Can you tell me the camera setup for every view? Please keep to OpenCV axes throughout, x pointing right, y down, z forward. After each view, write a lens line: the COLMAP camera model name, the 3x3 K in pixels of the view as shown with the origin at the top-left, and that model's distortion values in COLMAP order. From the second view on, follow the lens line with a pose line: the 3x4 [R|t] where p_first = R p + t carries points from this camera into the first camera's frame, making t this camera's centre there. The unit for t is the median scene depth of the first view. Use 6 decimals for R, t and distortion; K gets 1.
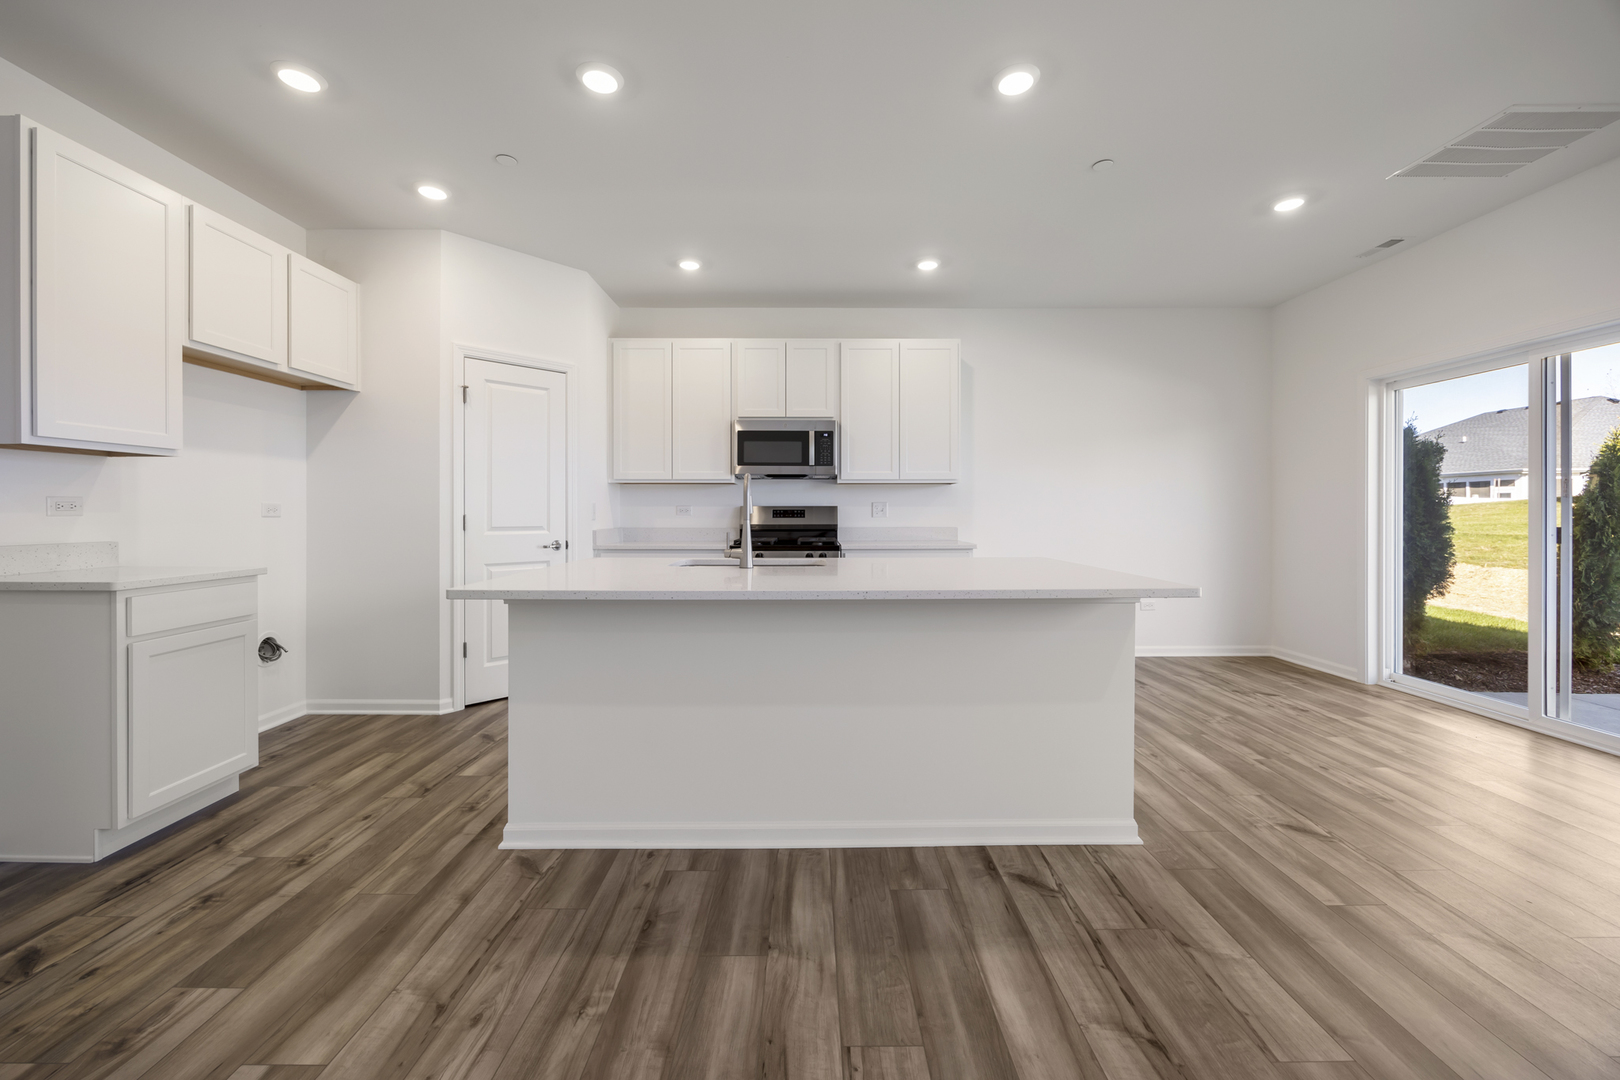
lens RADIAL K [[623.5, 0, 811.5], [0, 623.5, 514.7], [0, 0, 1]] dist [-0.006855, 0.000011]
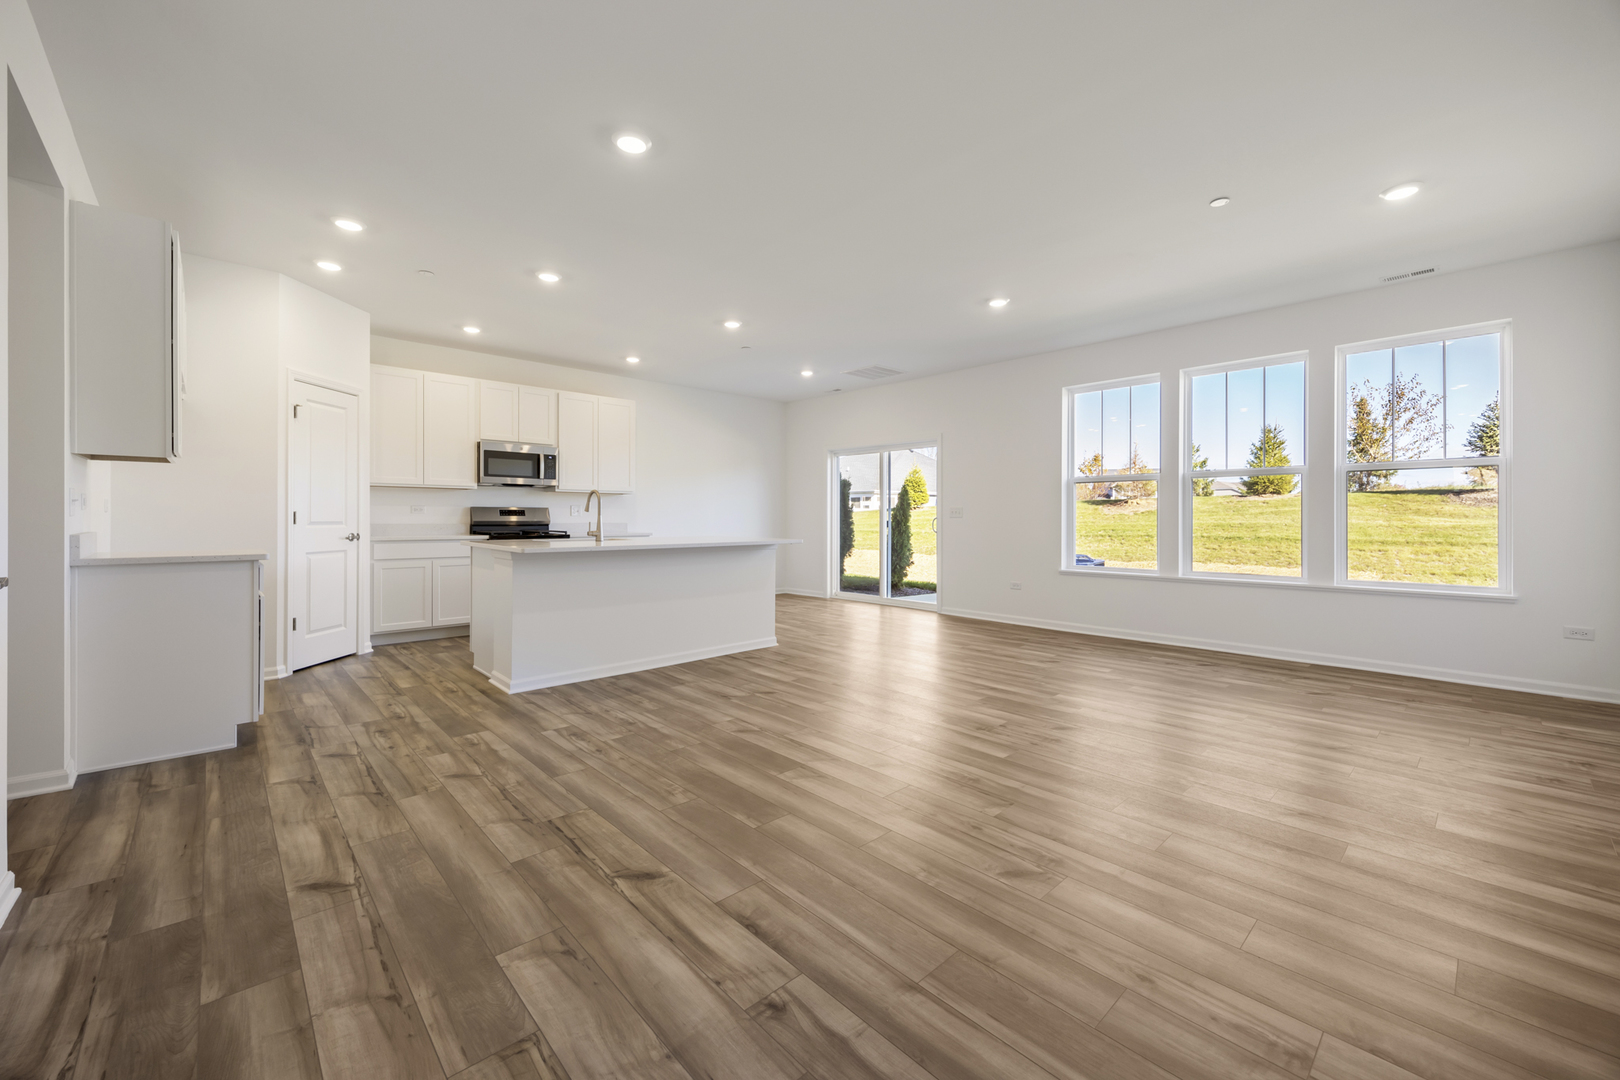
lens RADIAL K [[634.2, 0, 807.4], [0, 634.2, 515.1], [0, 0, 1]] dist [-0.001641, 0.000437]
pose [[0.730787, 0.006215, 0.682578, -0.672313], [-0.001957, 0.999974, -0.007009, 0.014341], [-0.682603, 0.003786, 0.730779, -0.566231]]
